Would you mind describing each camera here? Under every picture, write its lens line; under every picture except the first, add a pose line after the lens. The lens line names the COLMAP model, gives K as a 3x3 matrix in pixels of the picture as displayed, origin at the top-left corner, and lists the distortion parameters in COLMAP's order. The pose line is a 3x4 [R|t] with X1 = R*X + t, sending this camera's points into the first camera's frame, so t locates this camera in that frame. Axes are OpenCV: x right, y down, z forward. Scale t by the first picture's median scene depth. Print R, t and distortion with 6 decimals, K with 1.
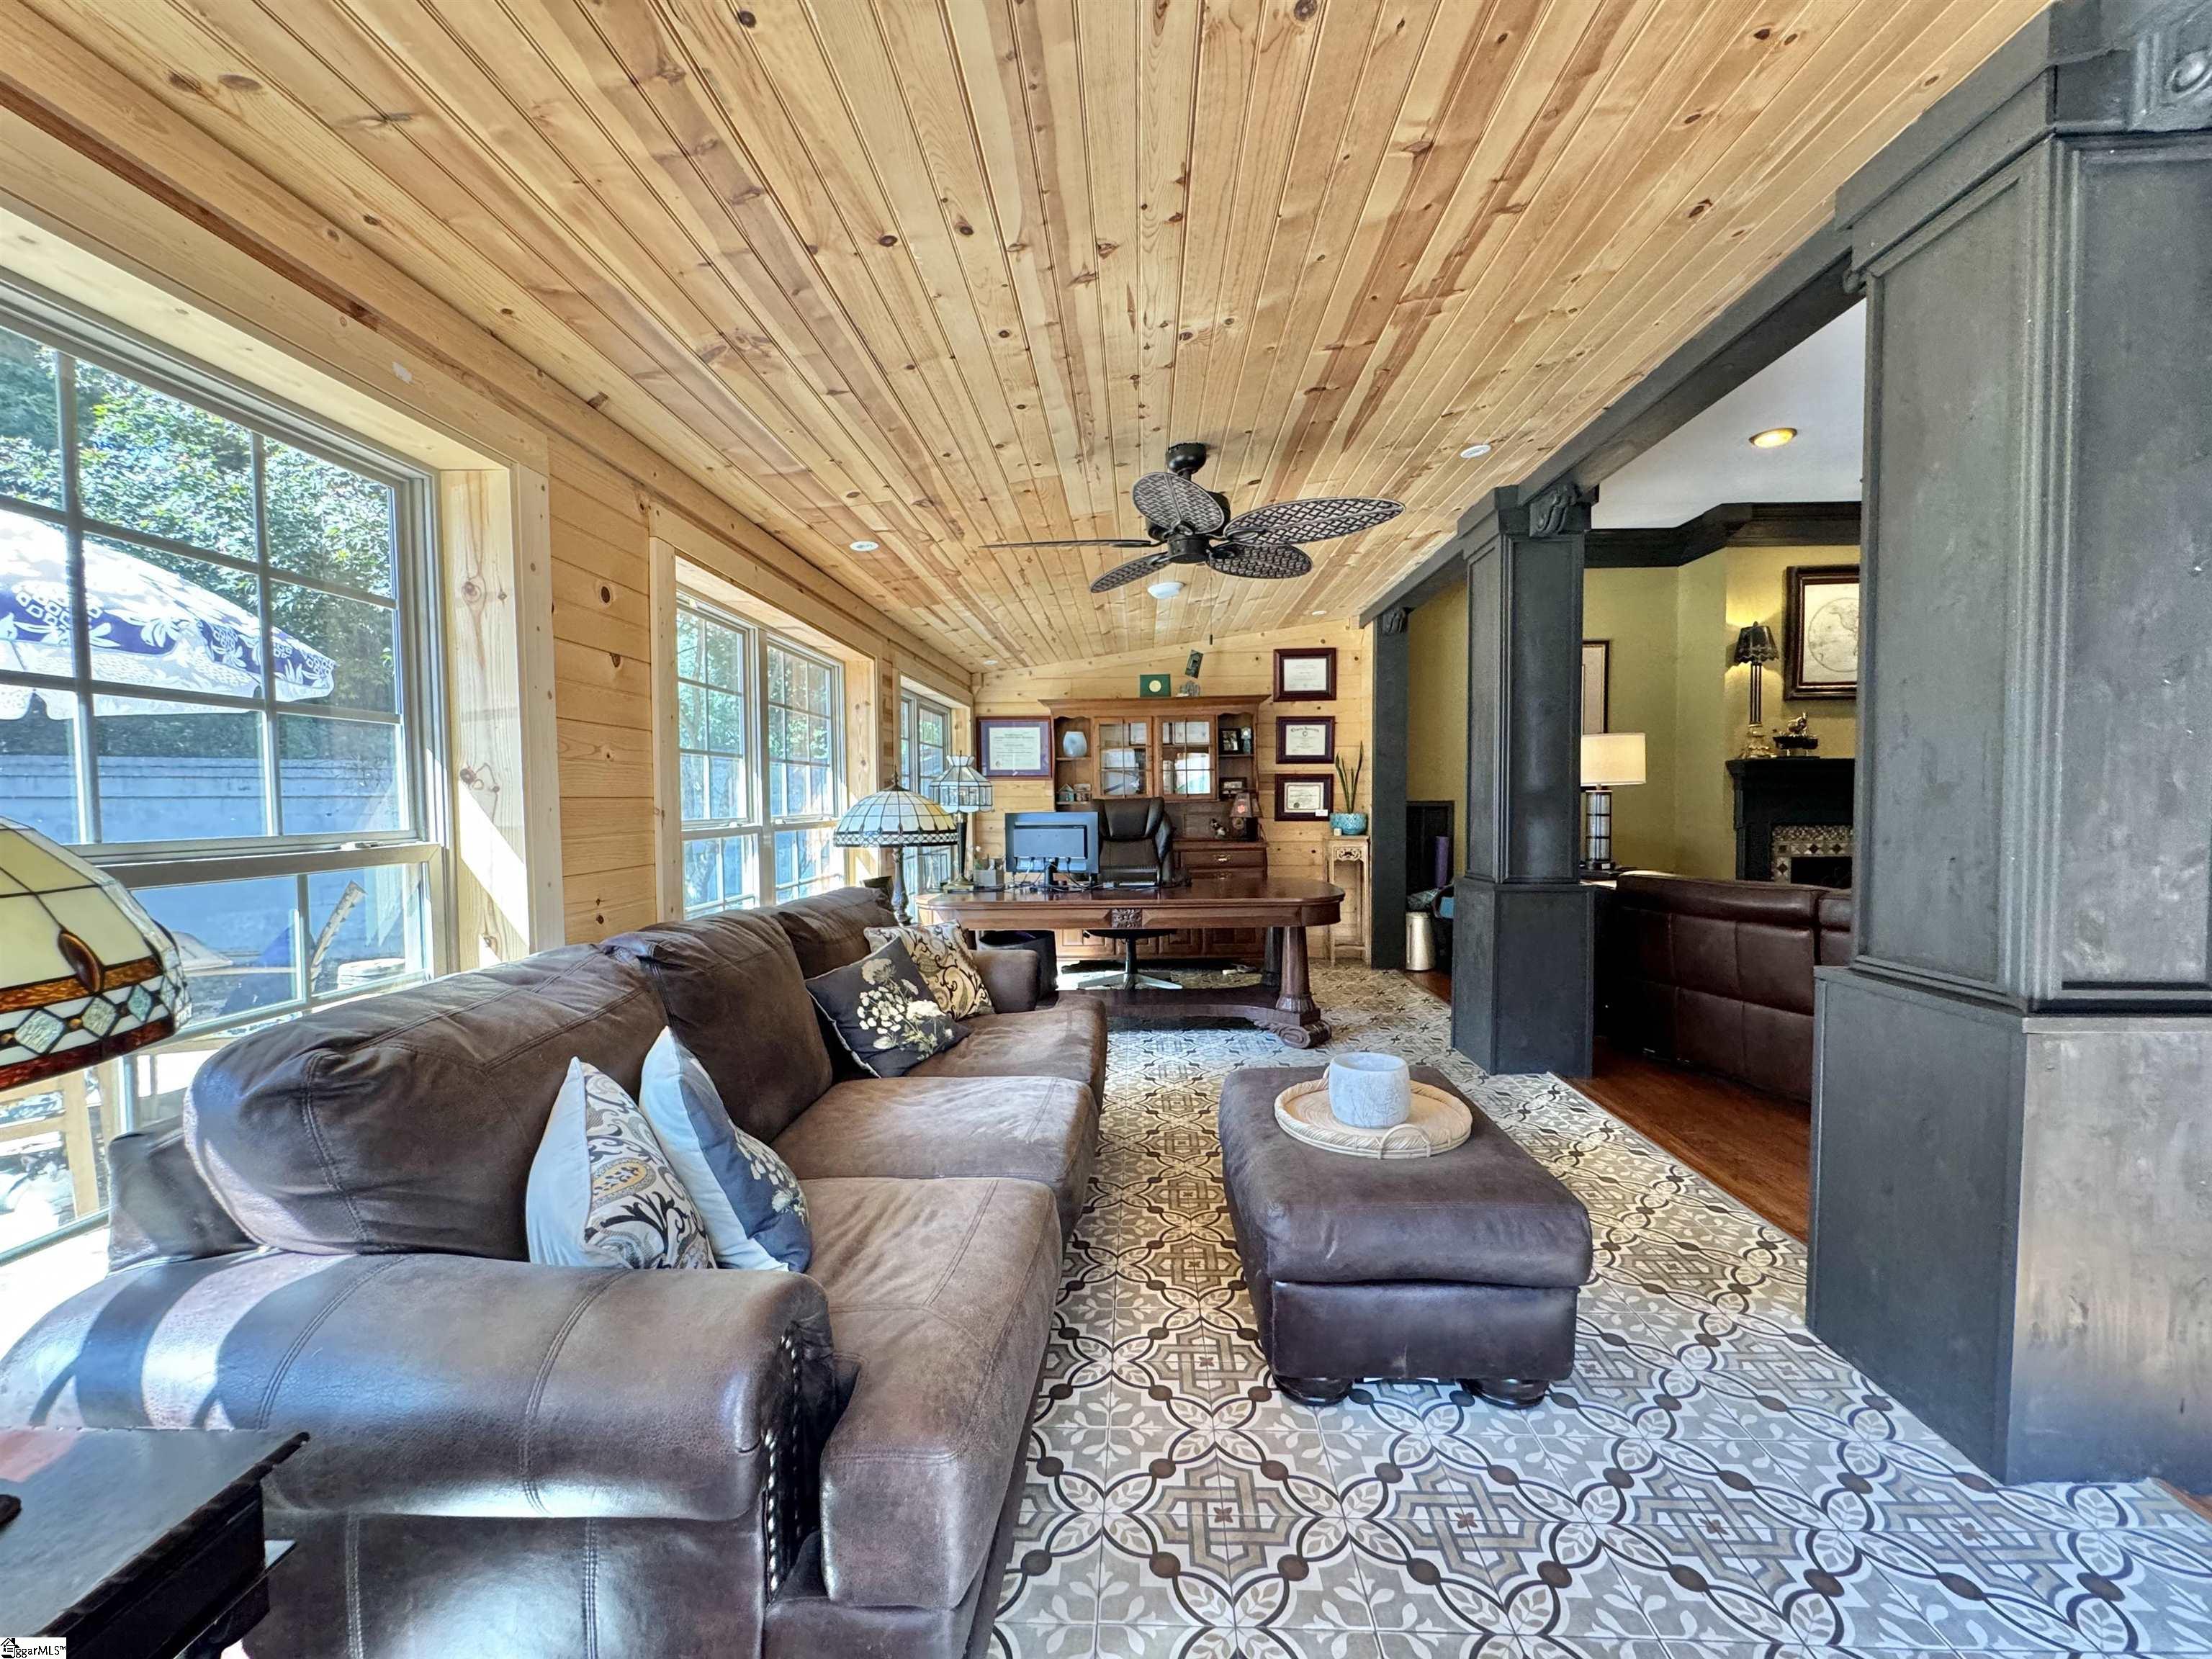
lens RADIAL K [[880.1, 0, 1097.4], [0, 880.1, 828.3], [0, 0, 1]] dist [-0.002518, 0.000277]
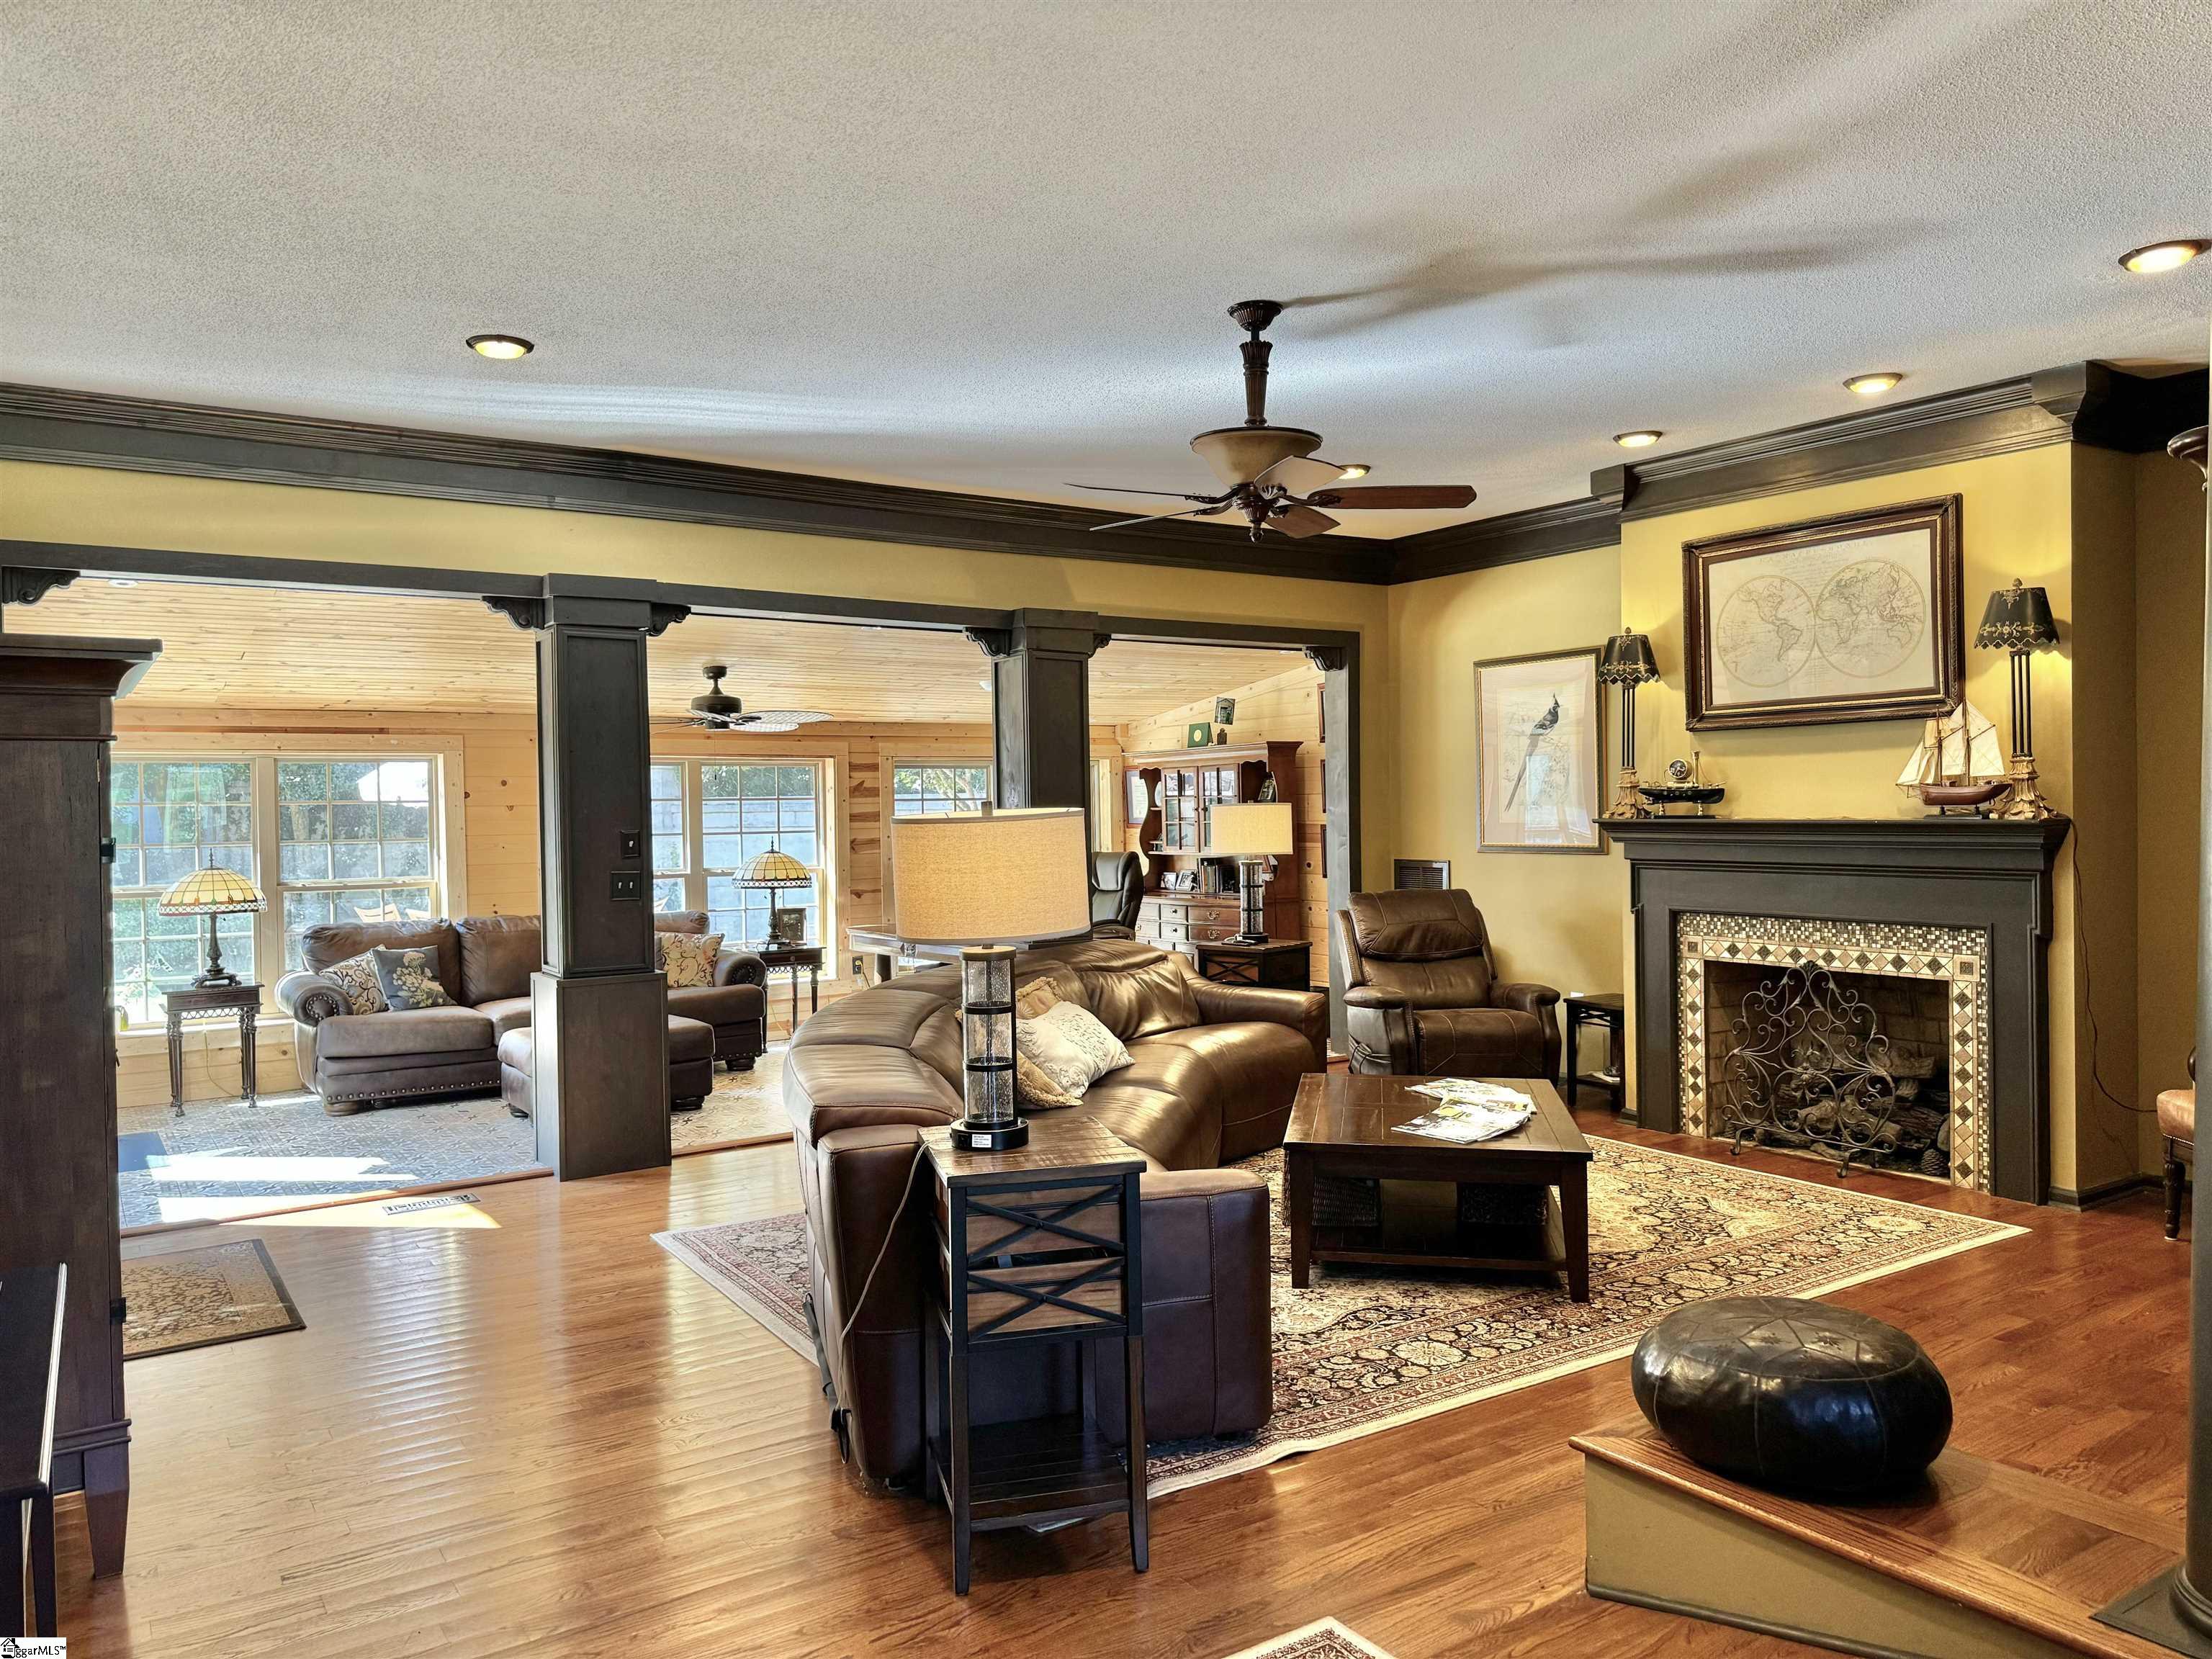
lens RADIAL K [[1538.6, 0, 1098.1], [0, 1538.6, 817.2], [0, 0, 1]] dist [0.131400, -0.257268]
pose [[0.594453, 0.006795, -0.804102, 1.504677], [-0.016962, 0.999848, -0.004091, -0.066103], [0.803952, 0.016071, 0.594478, -0.107243]]
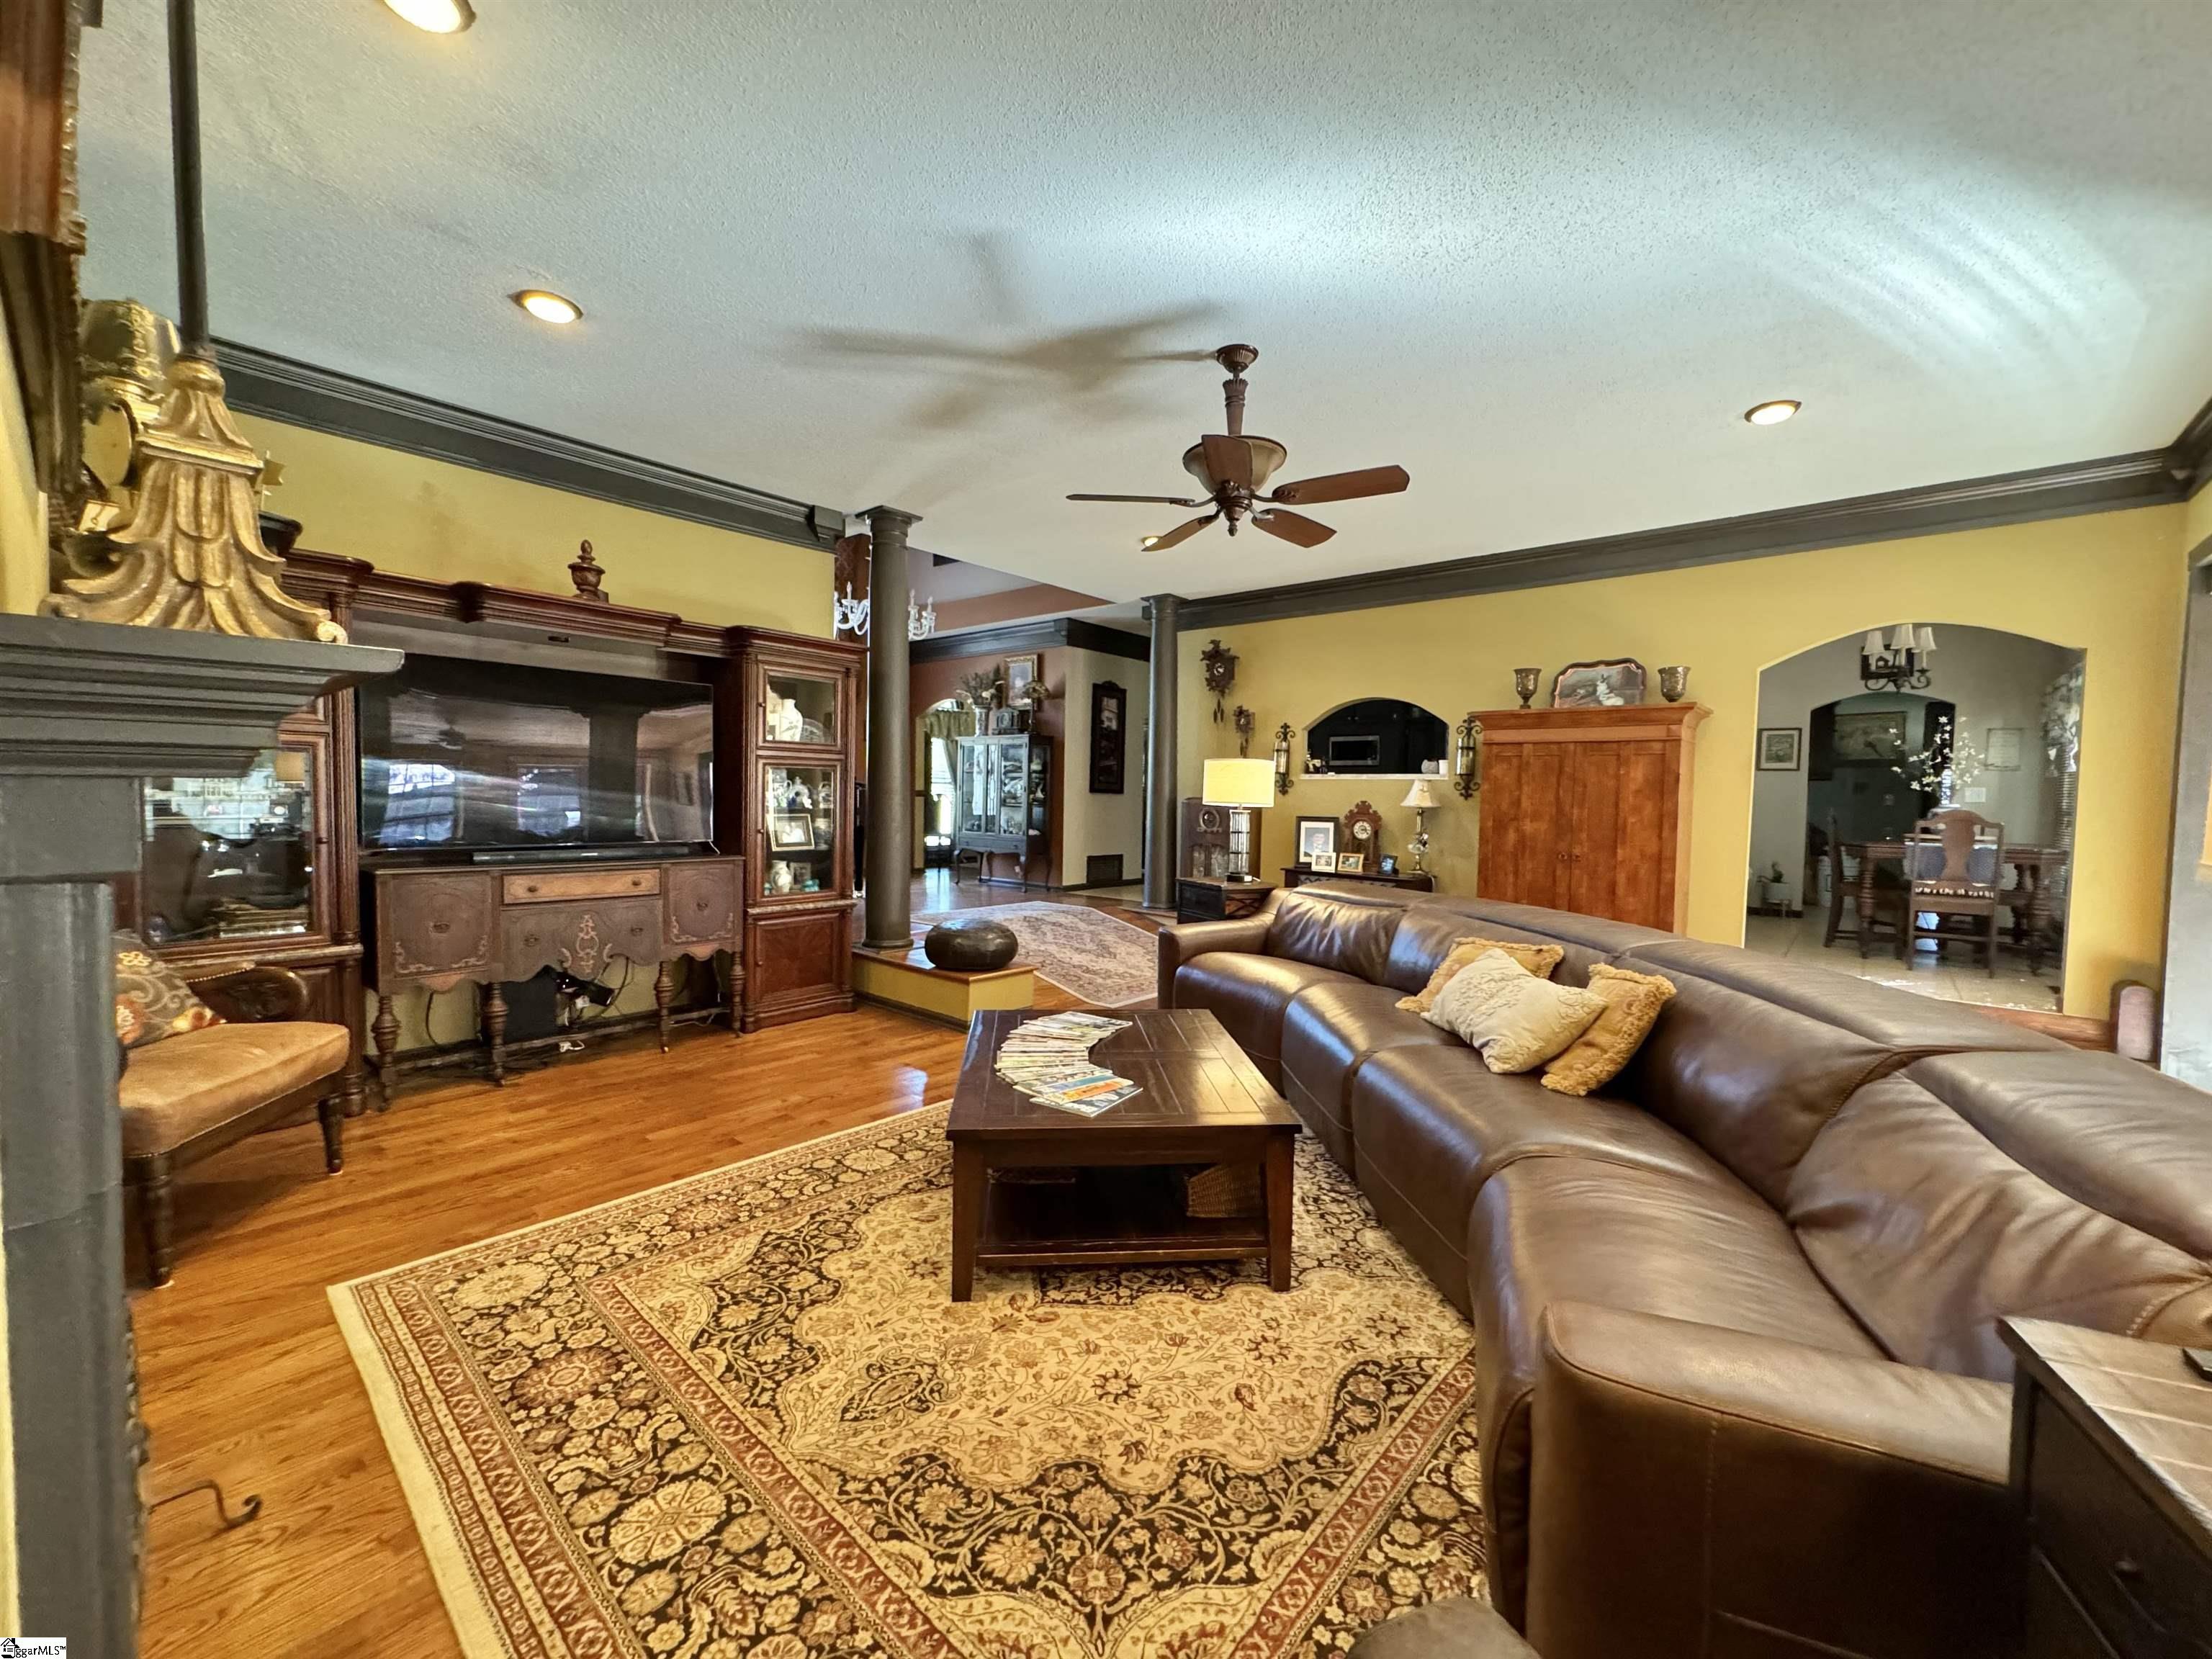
lens RADIAL K [[880.1, 0, 1097.4], [0, 880.1, 828.3], [0, 0, 1]] dist [-0.002518, 0.000277]
pose [[-0.779721, -0.037714, 0.624990, 0.535595], [0.005353, 0.997746, 0.066886, -0.059479], [-0.626104, 0.055498, -0.777762, 1.036332]]
